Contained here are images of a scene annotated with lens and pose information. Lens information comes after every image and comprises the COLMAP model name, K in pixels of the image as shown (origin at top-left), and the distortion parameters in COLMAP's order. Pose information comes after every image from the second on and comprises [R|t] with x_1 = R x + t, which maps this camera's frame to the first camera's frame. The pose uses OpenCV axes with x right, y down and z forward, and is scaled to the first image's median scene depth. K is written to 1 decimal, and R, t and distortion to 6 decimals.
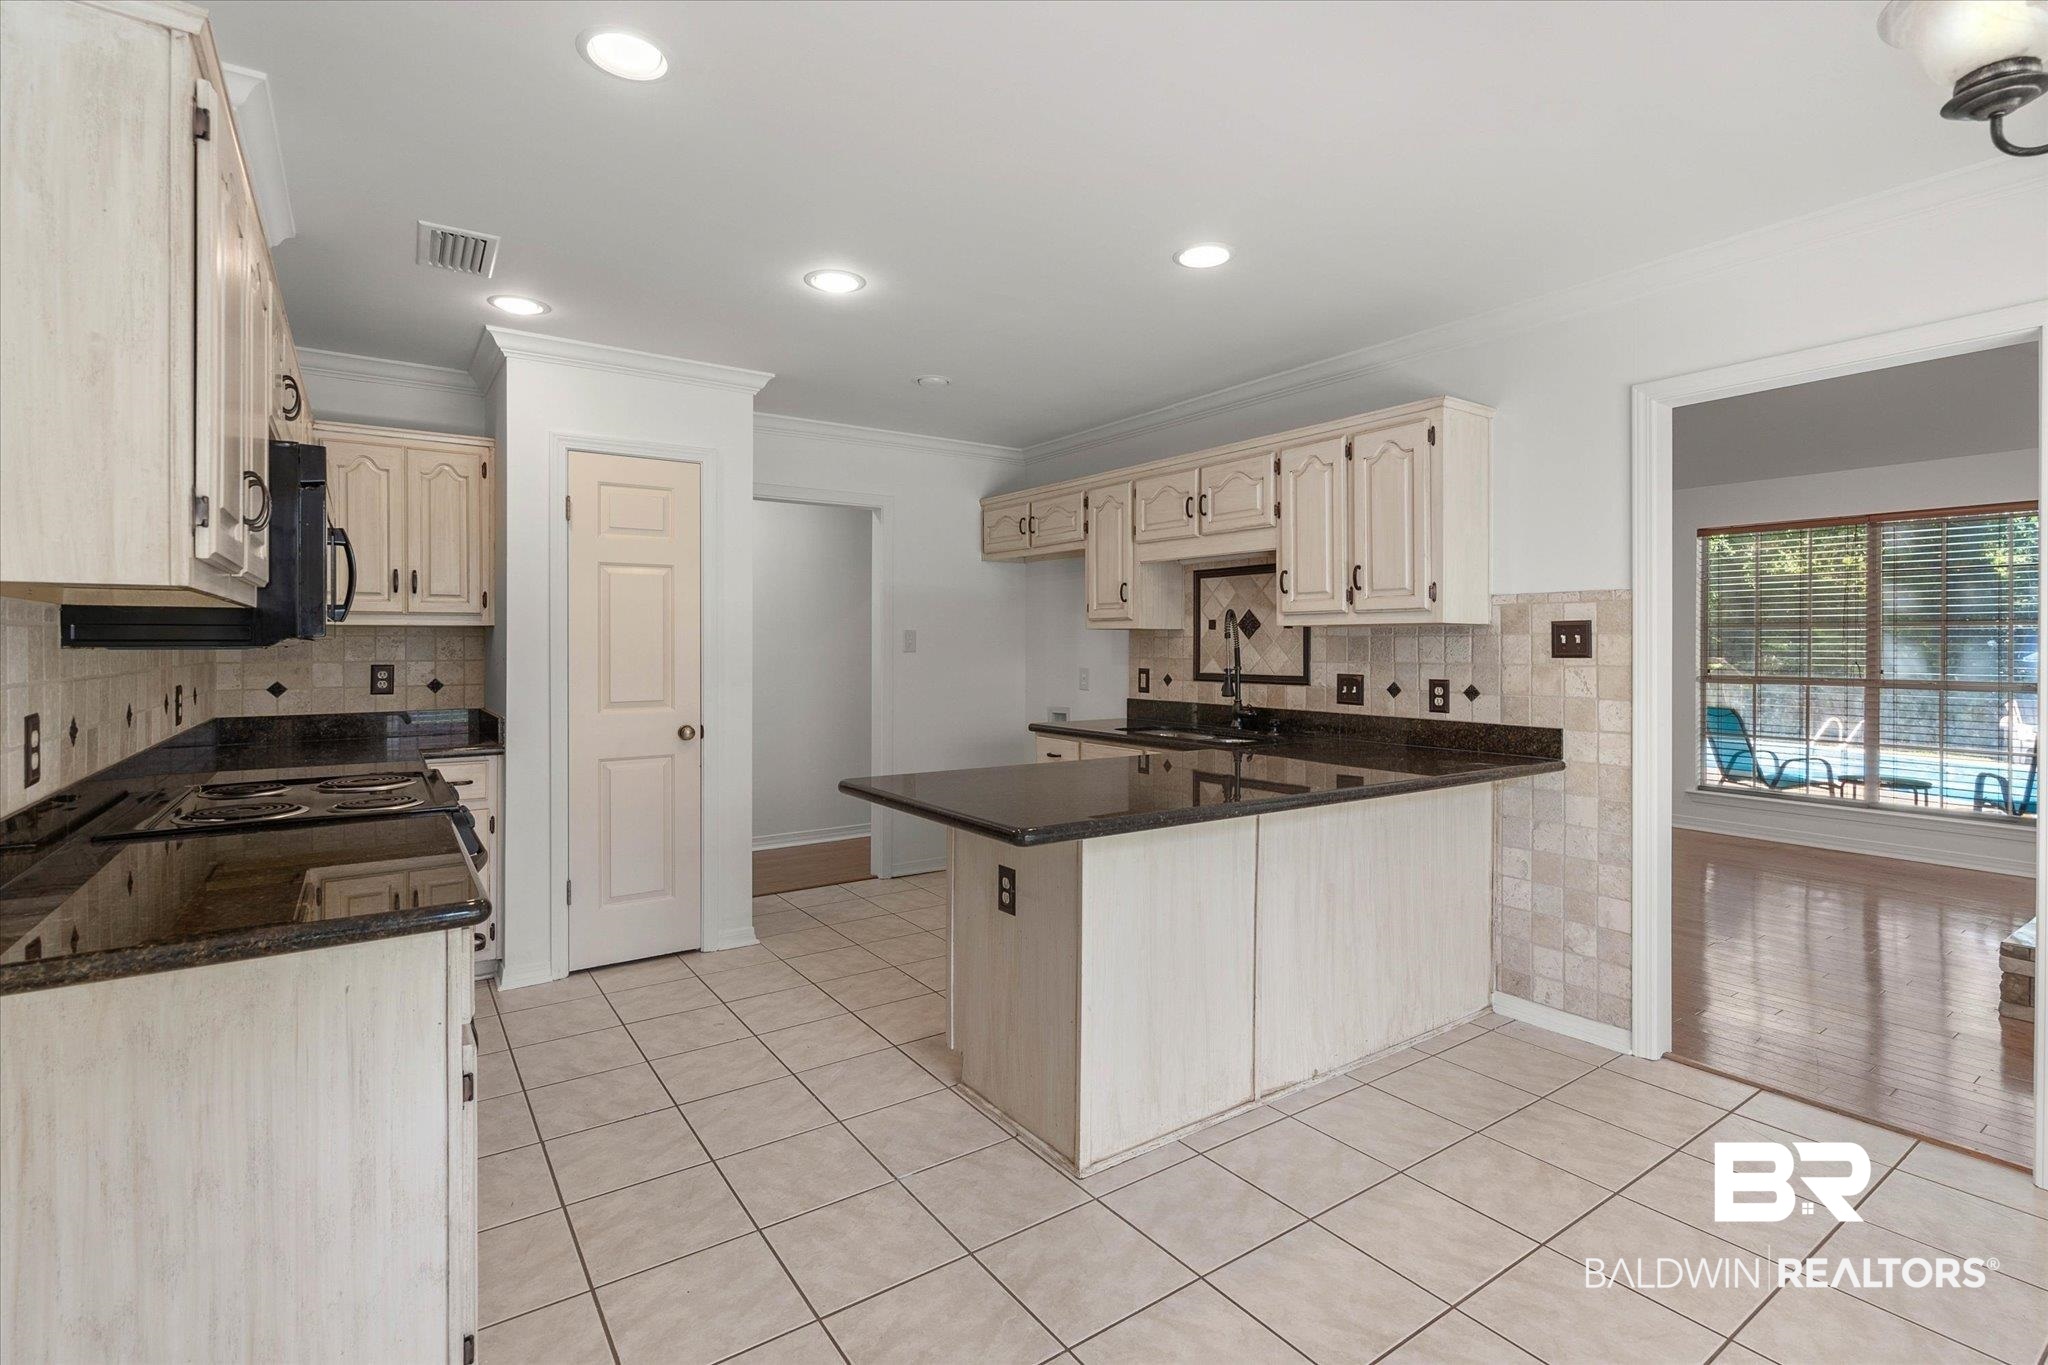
lens RADIAL K [[947.4, 0, 1025.7], [0, 947.4, 658.2], [0, 0, 1]] dist [-0.000441, 0.000032]
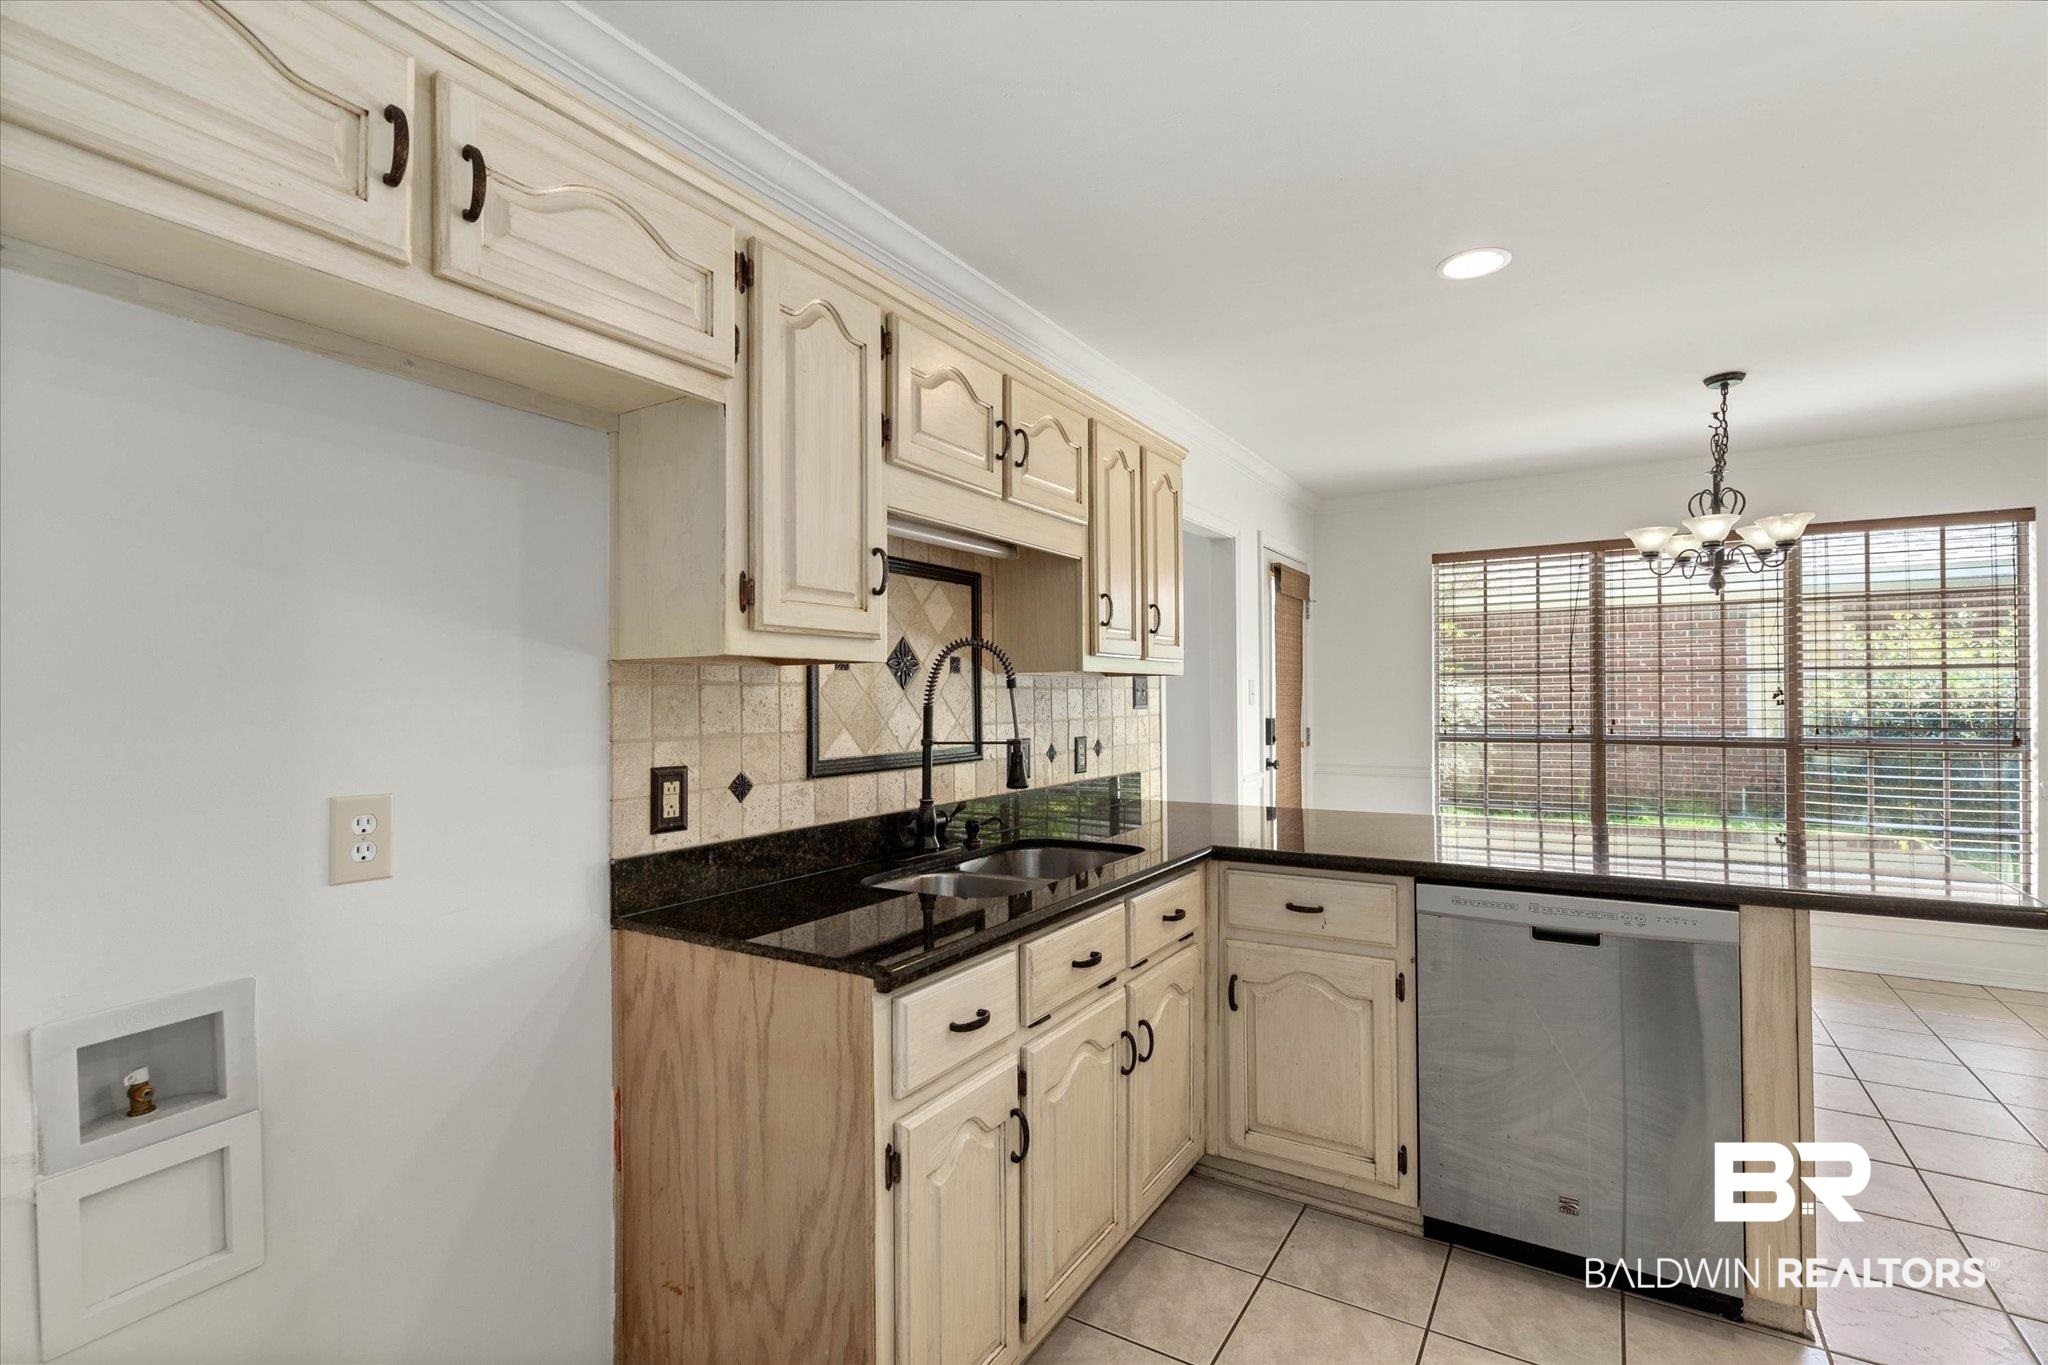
lens RADIAL K [[947.4, 0, 1025.7], [0, 947.4, 658.2], [0, 0, 1]] dist [-0.000441, 0.000032]
pose [[-0.404743, 0.036028, 0.913721, -0.355538], [0.015577, 0.999350, -0.032504, -0.022599], [-0.914298, 0.001077, -0.405041, 1.356574]]
